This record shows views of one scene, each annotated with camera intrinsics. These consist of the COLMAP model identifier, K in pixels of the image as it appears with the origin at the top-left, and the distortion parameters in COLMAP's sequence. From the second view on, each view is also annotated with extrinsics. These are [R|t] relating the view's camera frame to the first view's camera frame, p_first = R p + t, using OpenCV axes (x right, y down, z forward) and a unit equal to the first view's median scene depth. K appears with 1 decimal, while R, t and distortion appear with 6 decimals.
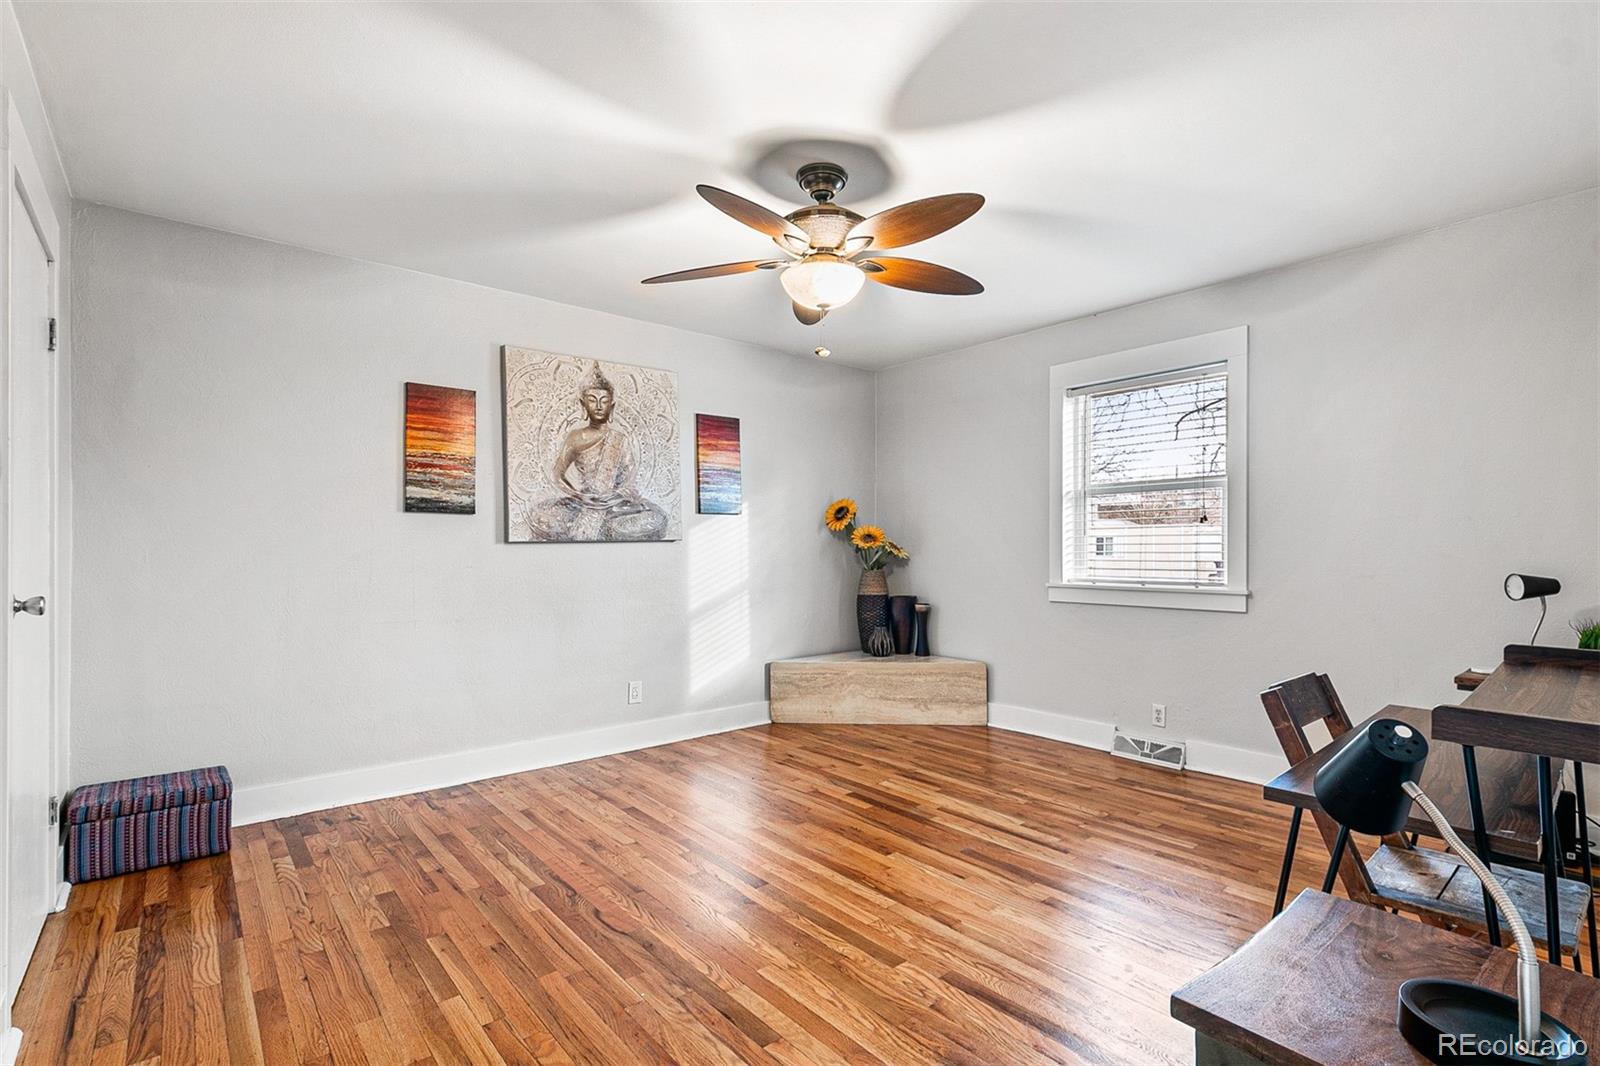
lens RADIAL K [[748.8, 0, 830.9], [0, 748.8, 542.3], [0, 0, 1]] dist [0.003534, -0.002054]
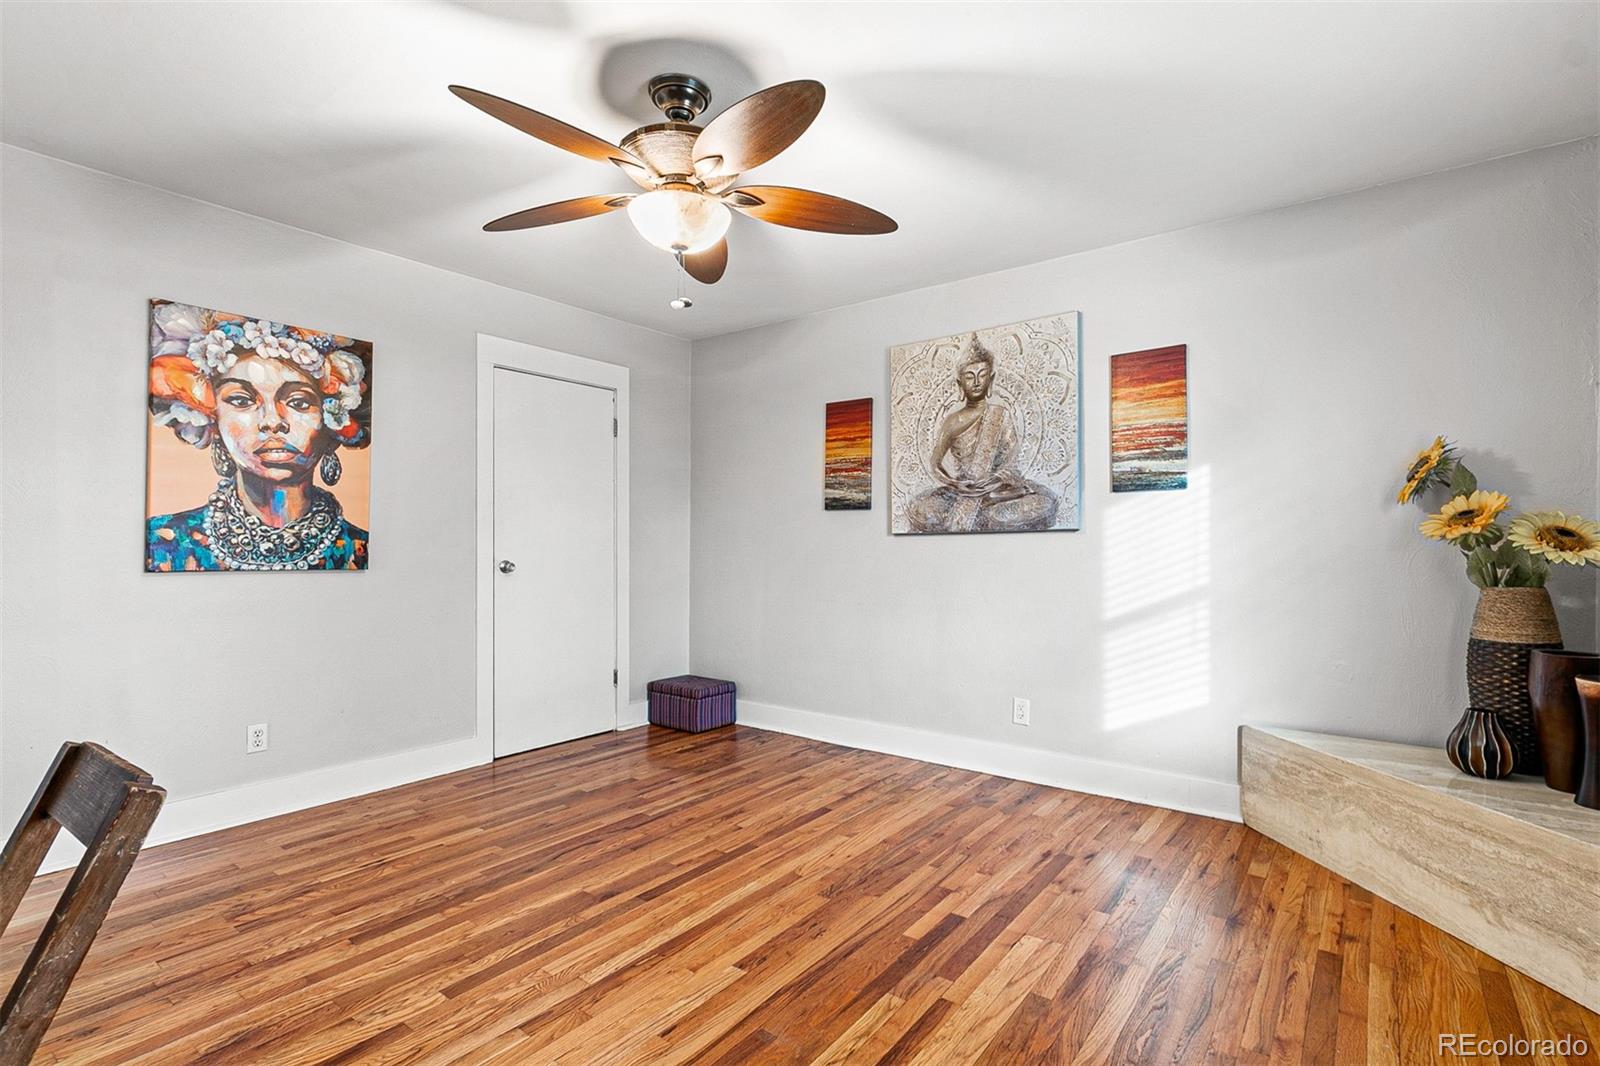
lens RADIAL K [[748.8, 0, 800.7], [0, 748.8, 539.7], [0, 0, 1]] dist [0.003534, -0.002054]
pose [[0.201748, 0.001087, -0.979437, 0.539533], [0.009604, 0.999949, 0.003087, 0.002914], [0.979390, -0.010029, 0.201727, 0.623228]]
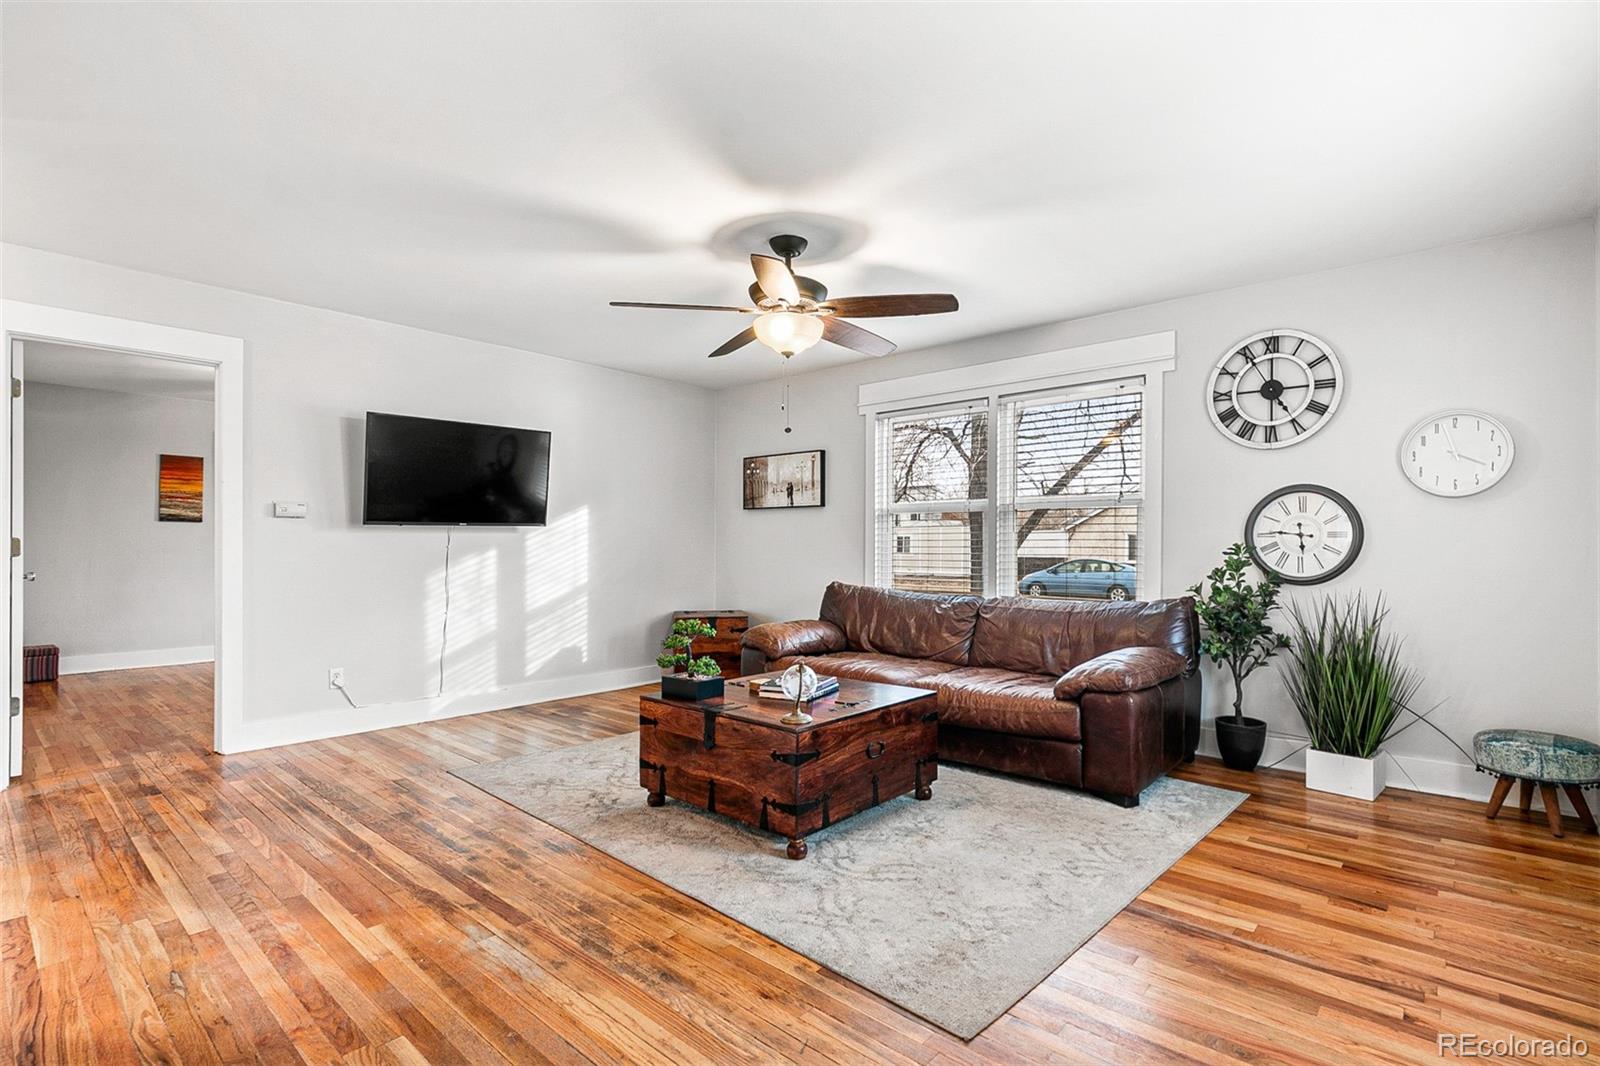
lens RADIAL K [[748.8, 0, 840.1], [0, 748.8, 542.4], [0, 0, 1]] dist [0.003534, -0.002054]
pose [[0.989569, 0.008667, 0.143797, 0.790961], [-0.008795, 0.999961, 0.000258, -0.000976], [-0.143789, -0.001520, 0.989607, -1.036667]]
